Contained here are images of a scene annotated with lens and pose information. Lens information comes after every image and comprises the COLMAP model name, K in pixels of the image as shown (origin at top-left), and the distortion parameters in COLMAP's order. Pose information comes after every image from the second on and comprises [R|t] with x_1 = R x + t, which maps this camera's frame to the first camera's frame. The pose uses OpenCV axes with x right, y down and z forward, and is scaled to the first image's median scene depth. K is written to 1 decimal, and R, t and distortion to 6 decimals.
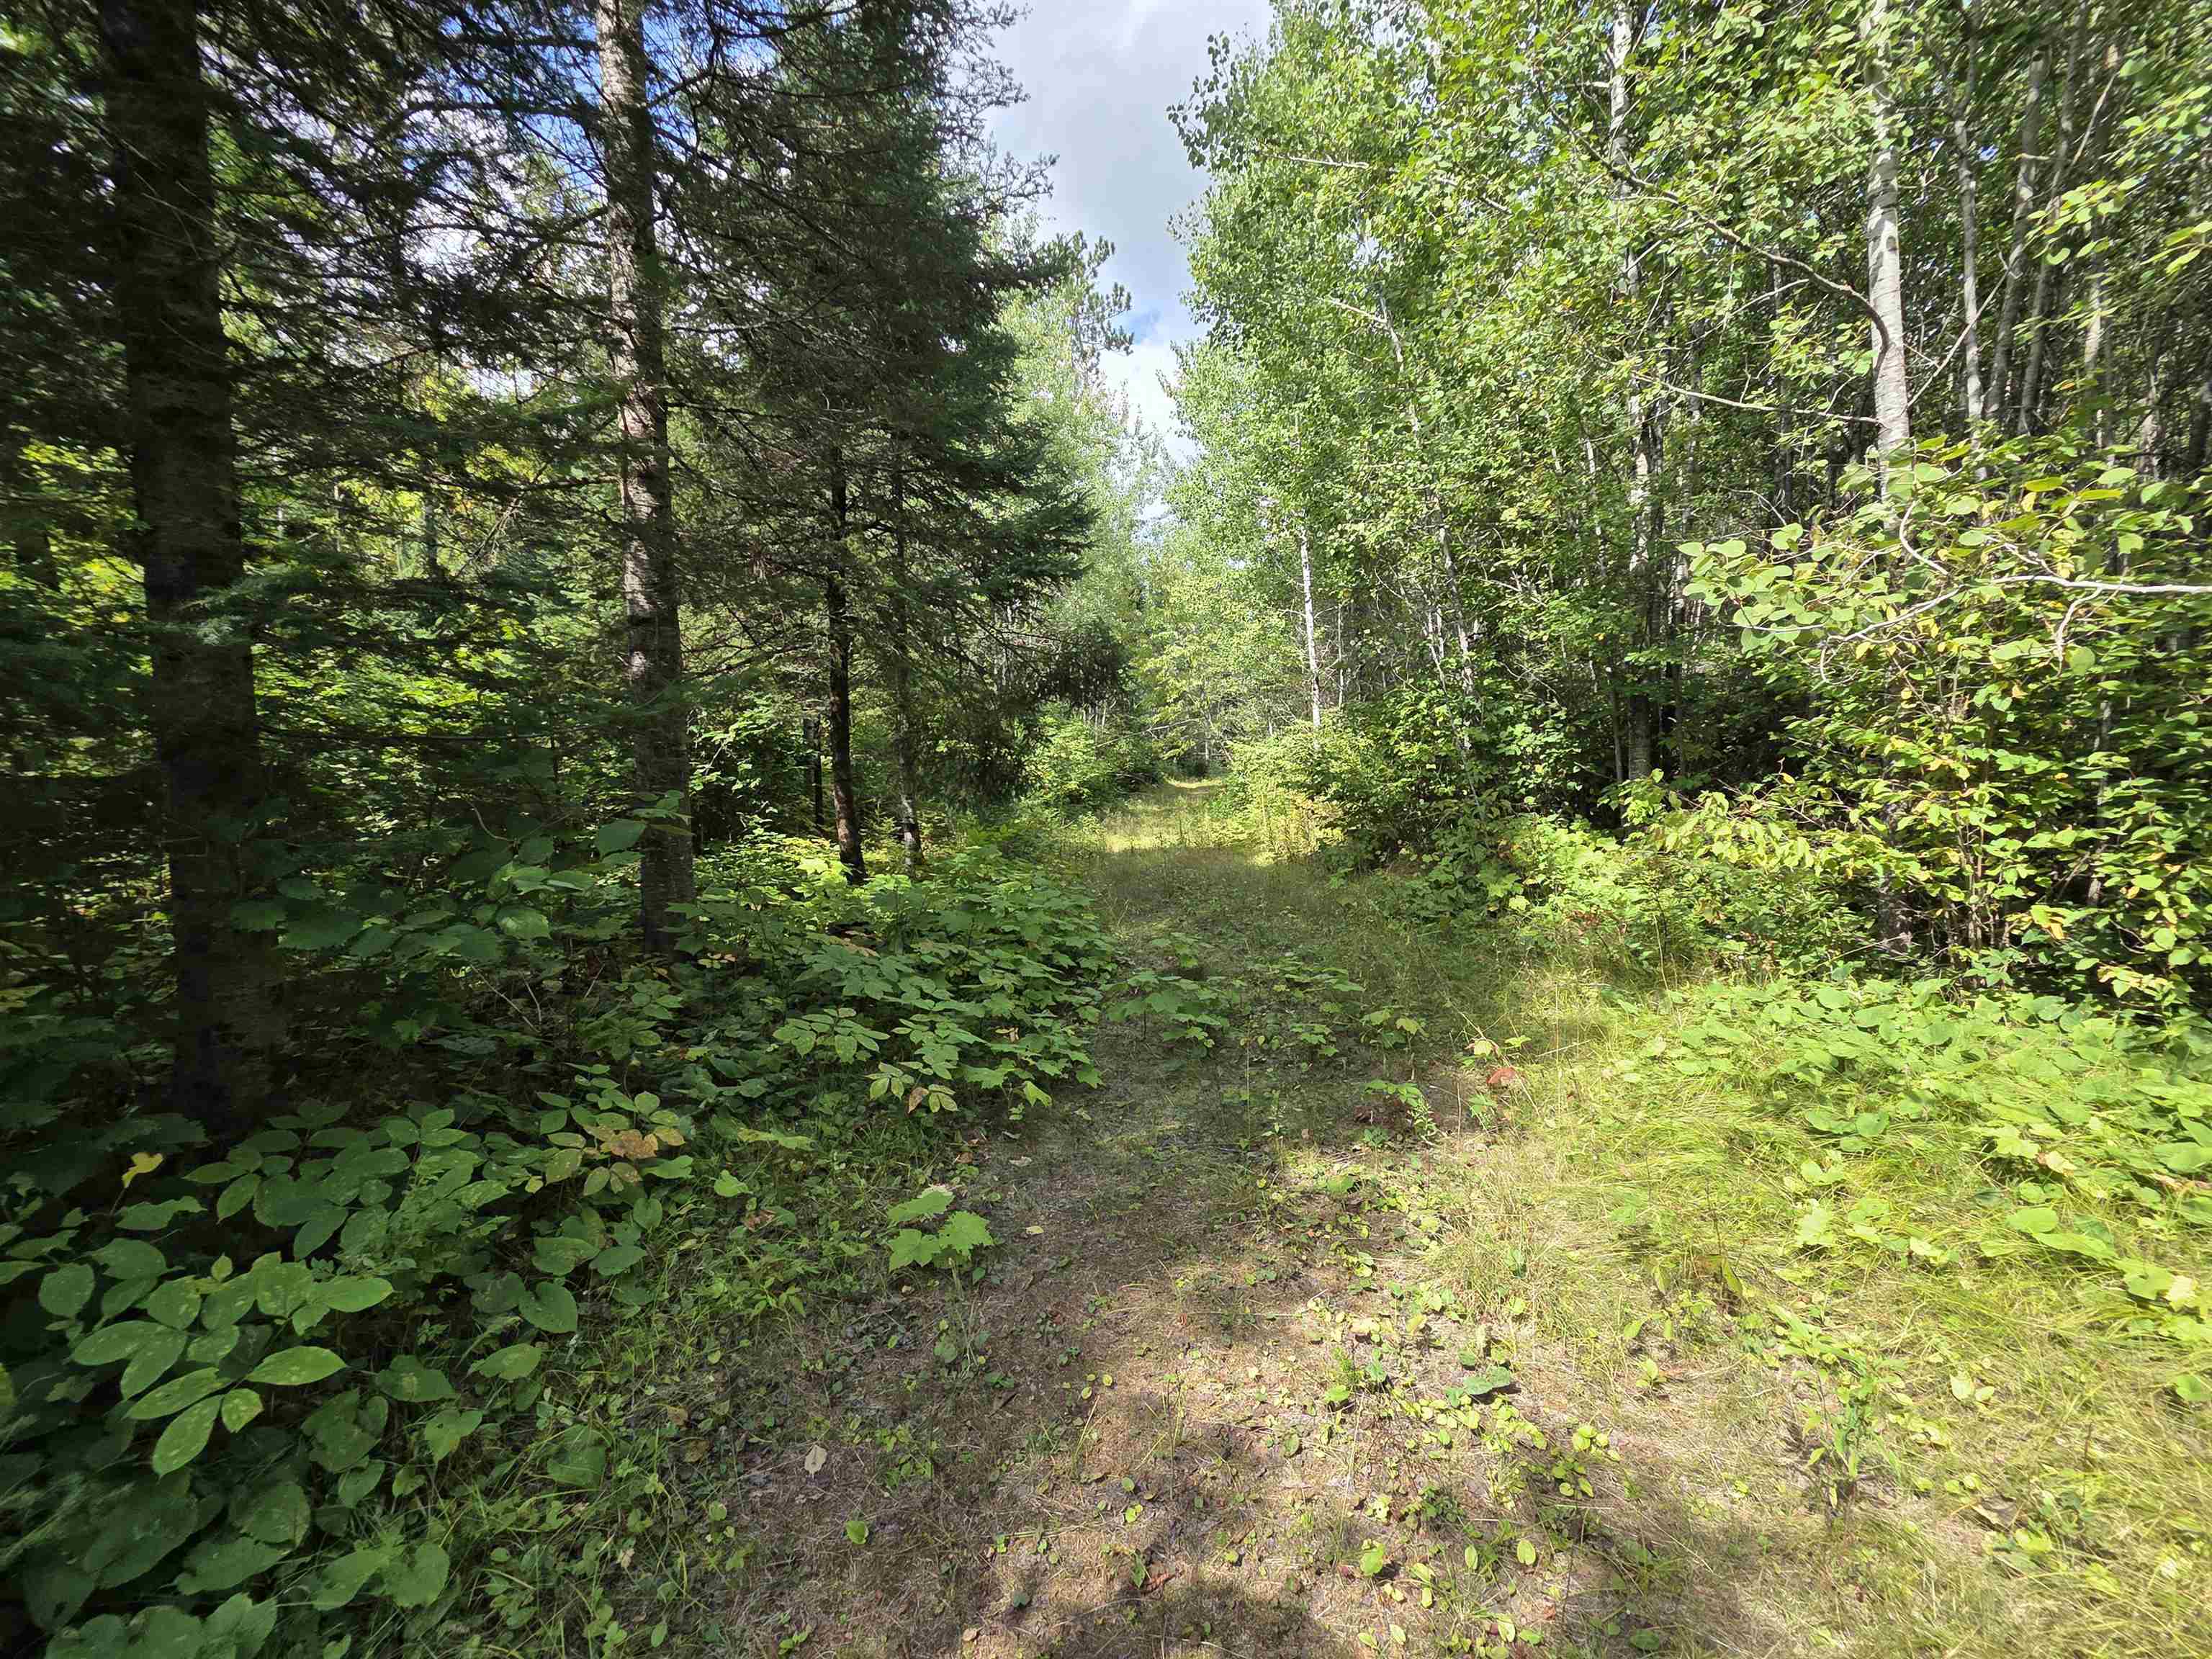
lens RADIAL K [[895.6, 0, 1104.2], [0, 895.6, 821.6], [0, 0, 1]] dist [0.010263, 0.000383]
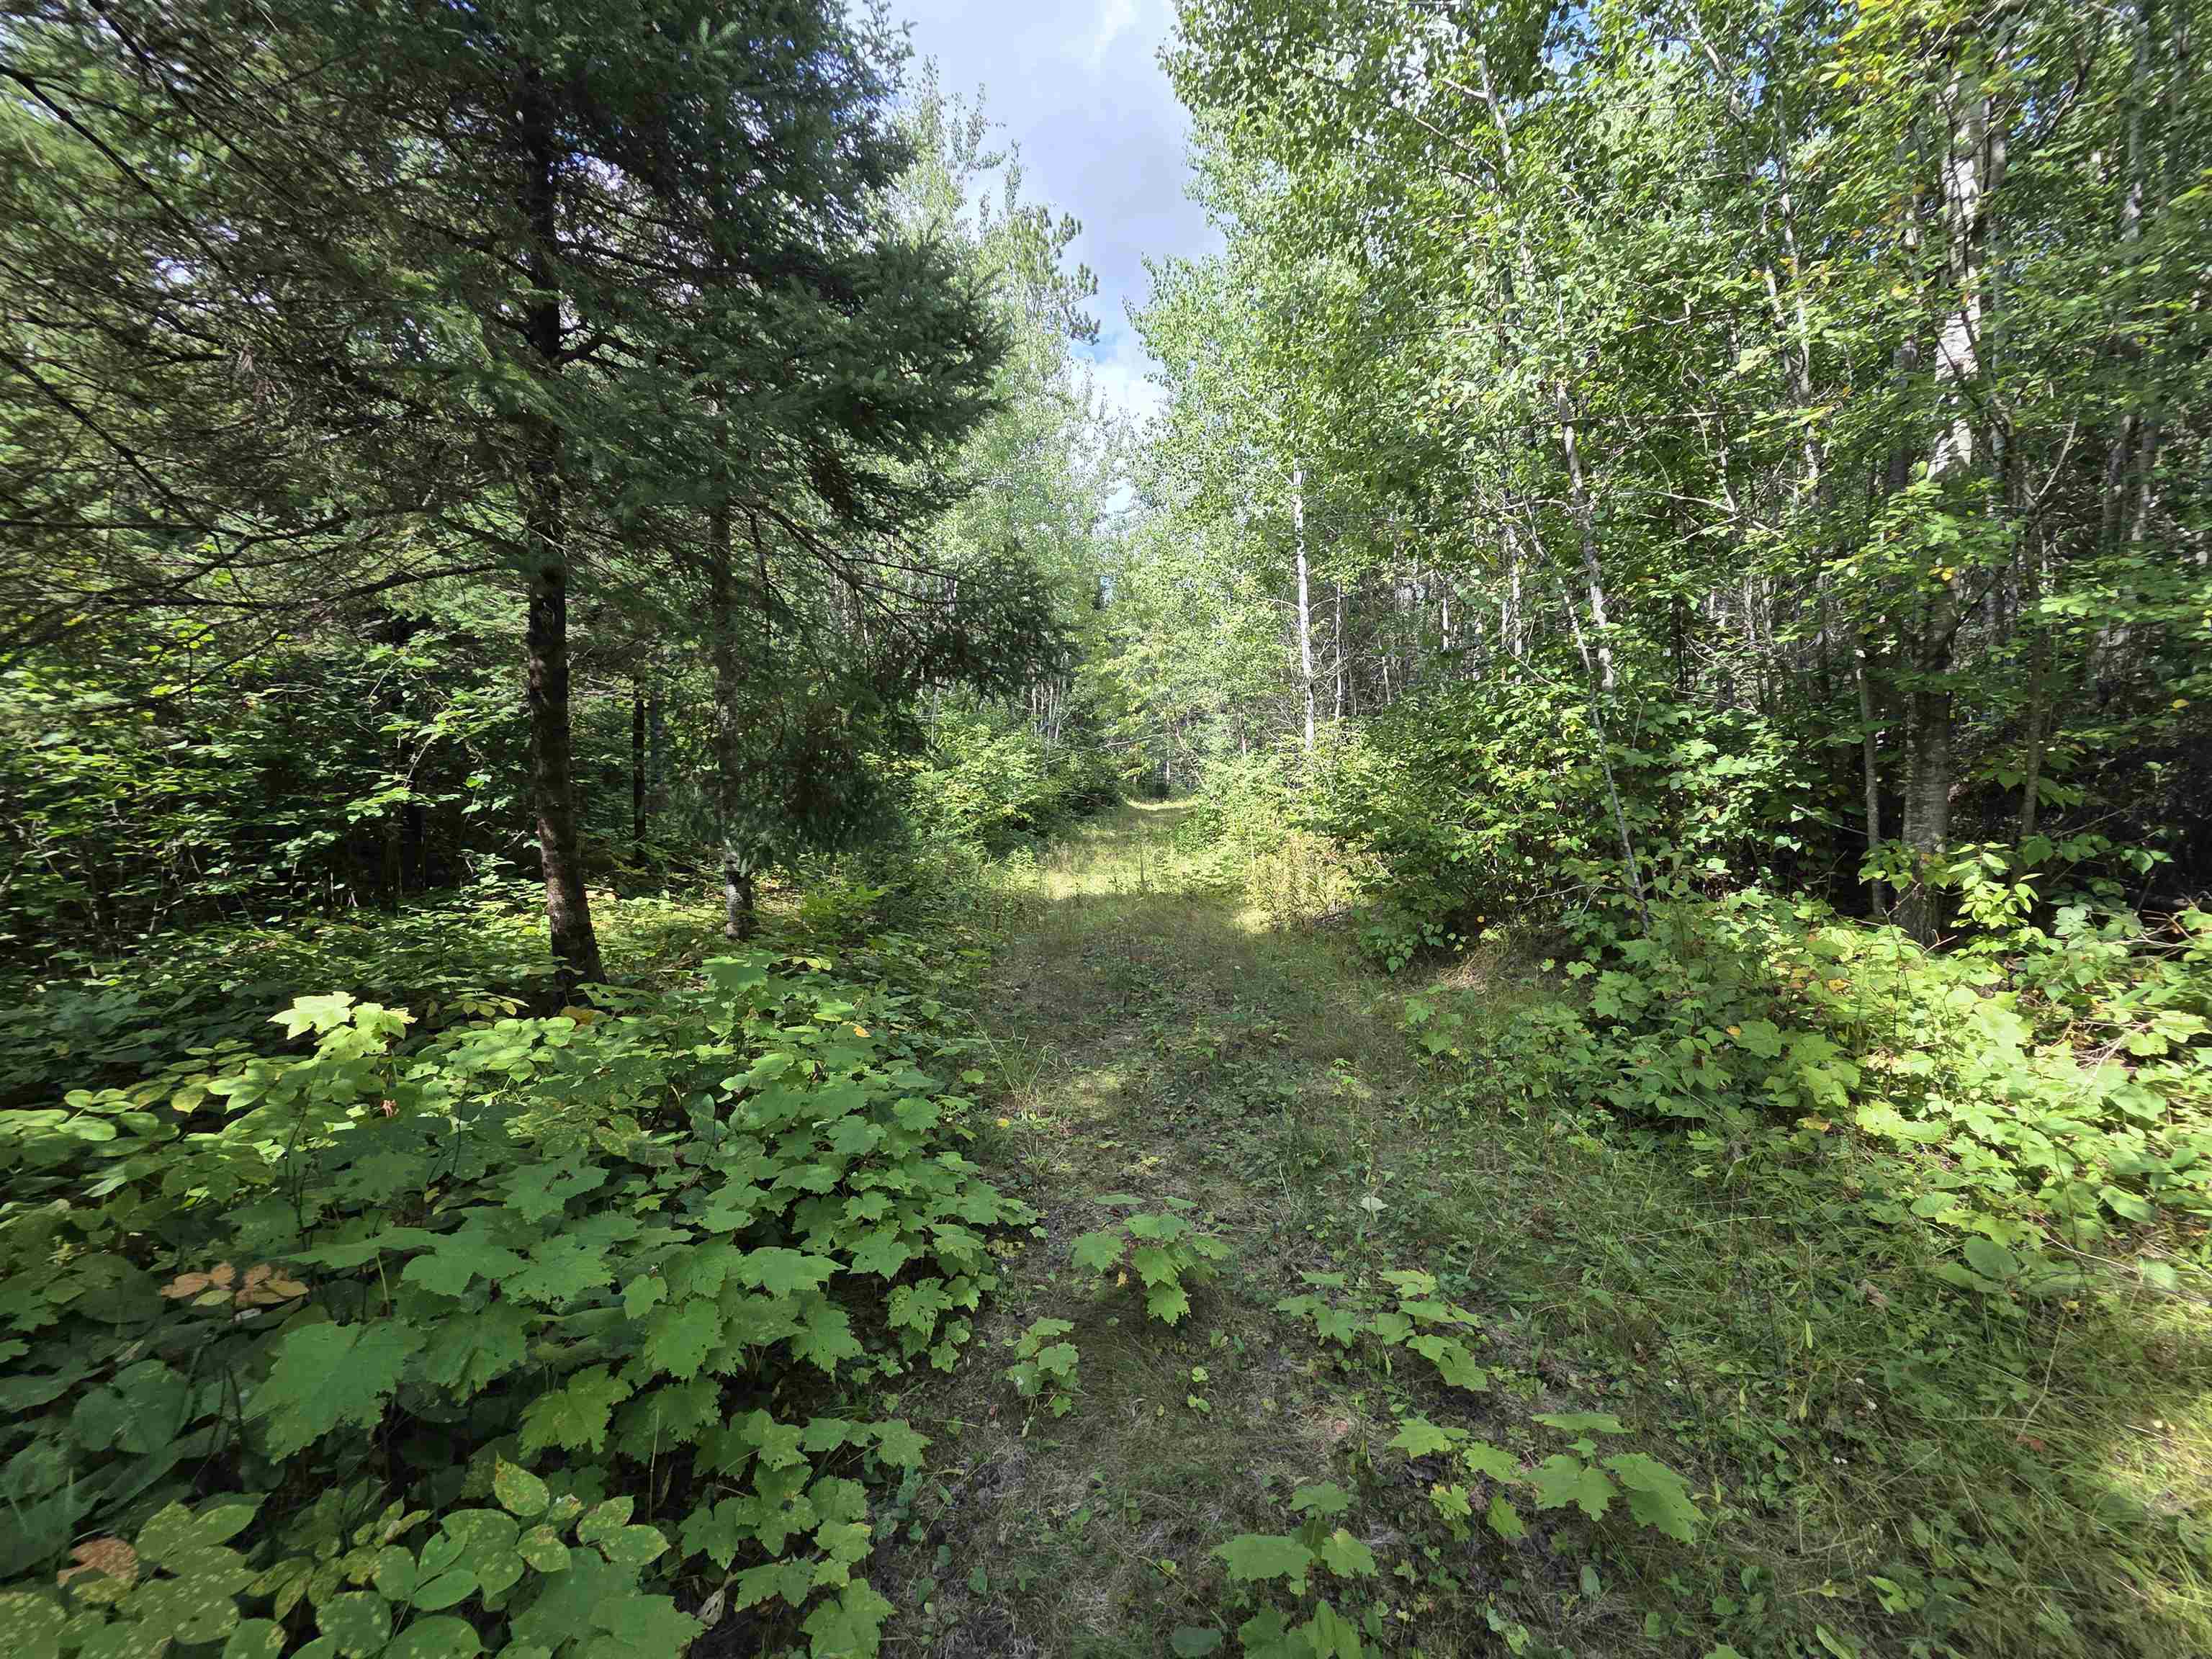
lens RADIAL K [[895.6, 0, 1104.9], [0, 895.6, 835.5], [0, 0, 1]] dist [0.010263, 0.000383]
pose [[0.998678, 0.020885, 0.046975, 0.014147], [-0.020690, 0.999775, -0.004635, -0.015572], [-0.047061, 0.003657, 0.998885, 0.194789]]
